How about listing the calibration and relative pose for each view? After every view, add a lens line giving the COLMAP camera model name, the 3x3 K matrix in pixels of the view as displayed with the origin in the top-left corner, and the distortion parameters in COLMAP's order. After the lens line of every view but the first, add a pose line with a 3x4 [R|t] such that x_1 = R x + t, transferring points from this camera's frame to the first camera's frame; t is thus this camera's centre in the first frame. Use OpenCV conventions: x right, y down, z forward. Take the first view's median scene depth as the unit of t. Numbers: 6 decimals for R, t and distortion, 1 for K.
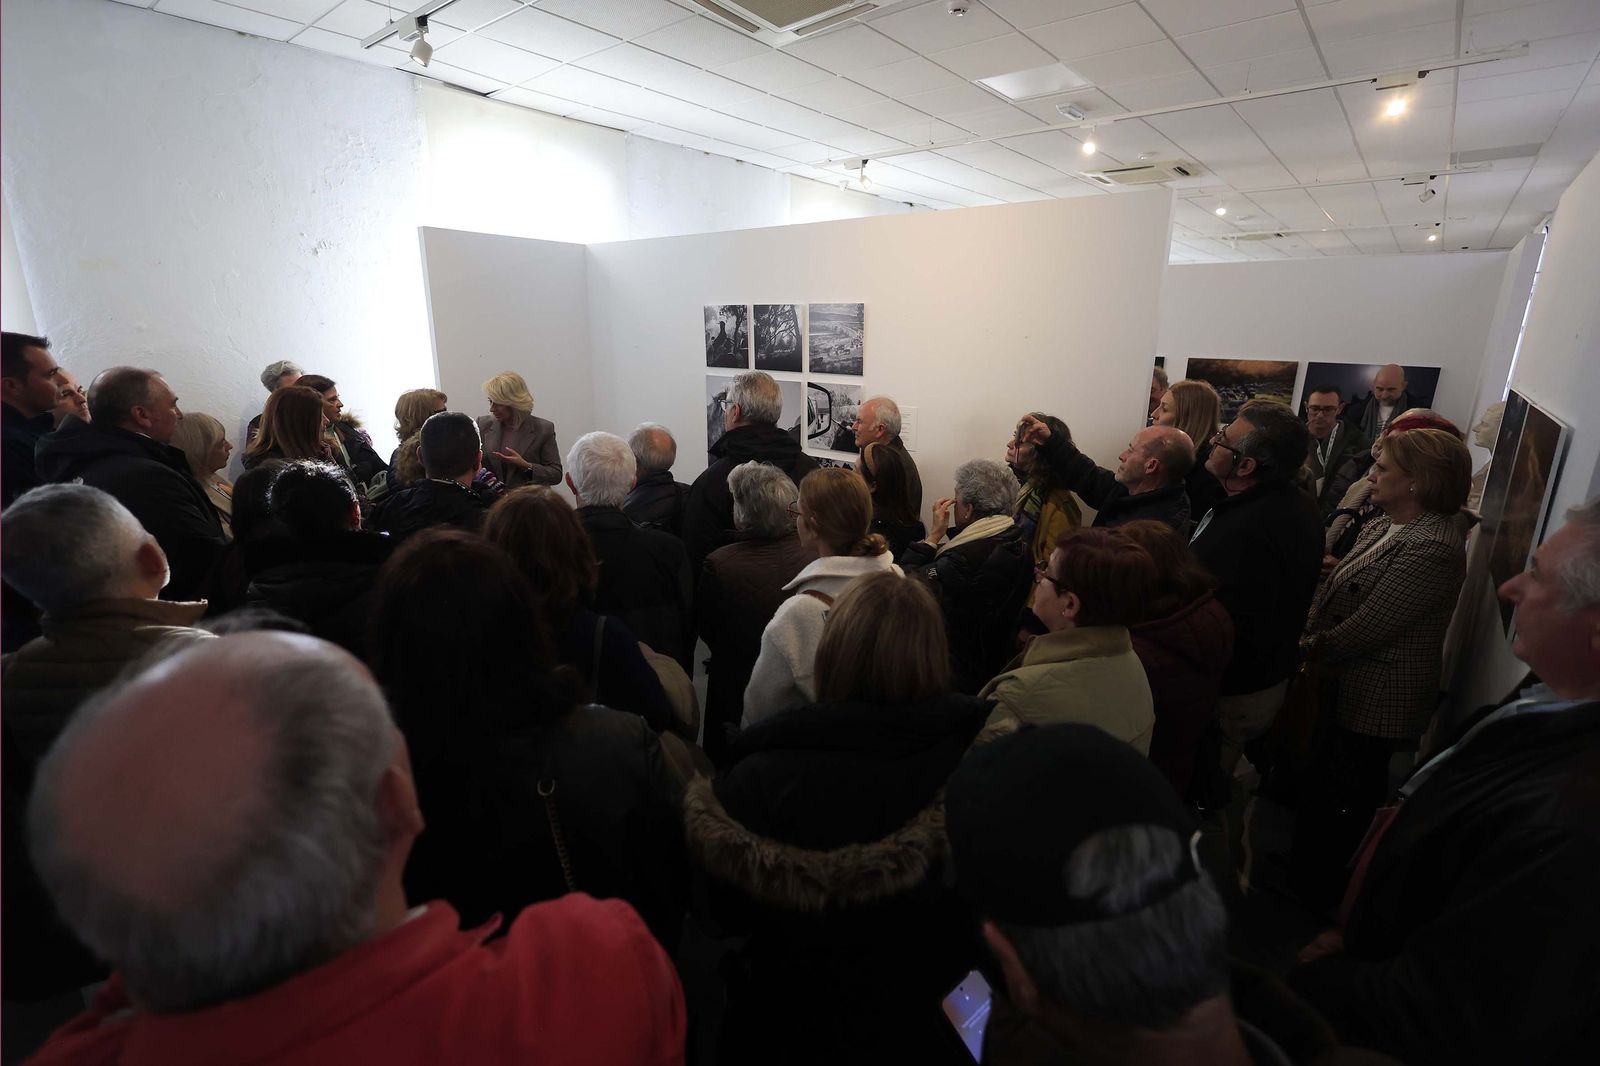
lens RADIAL K [[744.8, 0, 789.5], [0, 744.8, 529.8], [0, 0, 1]] dist [-0.010199, 0.000935]
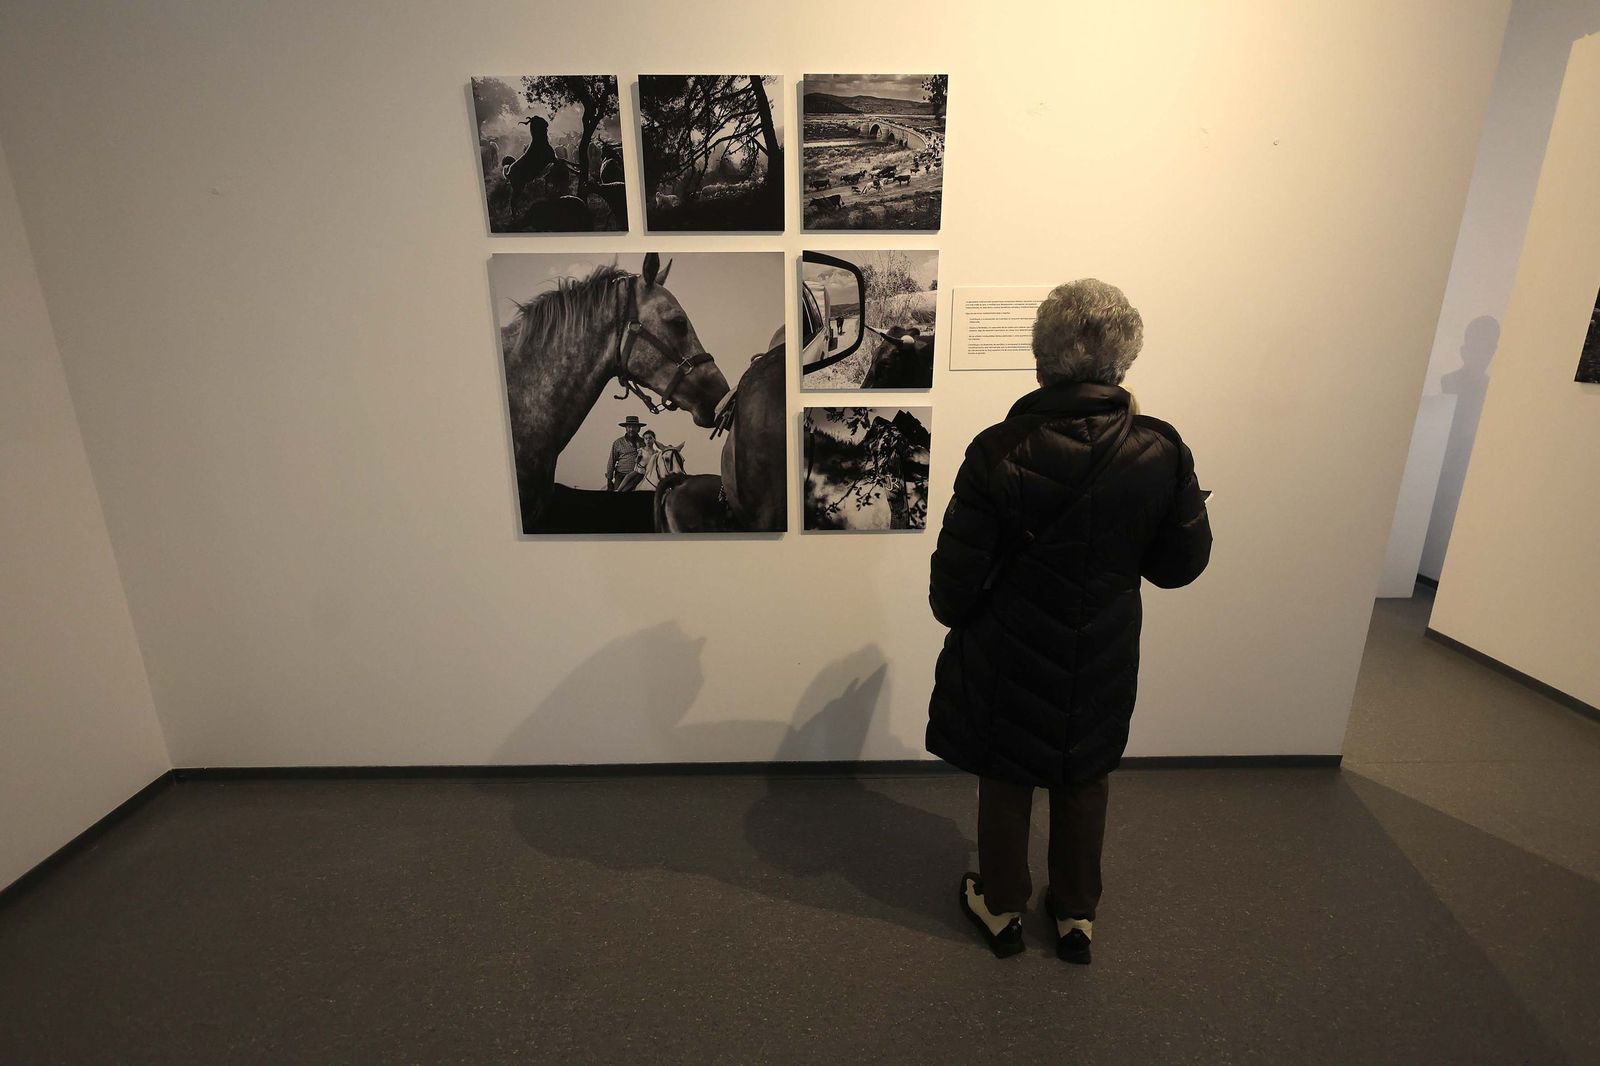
lens RADIAL K [[744.8, 0, 800.9], [0, 744.8, 542.9], [0, 0, 1]] dist [-0.010199, 0.000935]
pose [[0.746626, -0.185593, 0.638830, -0.316248], [0.189285, 0.979870, 0.063446, -0.045644], [-0.637746, 0.073551, 0.766727, 0.650153]]
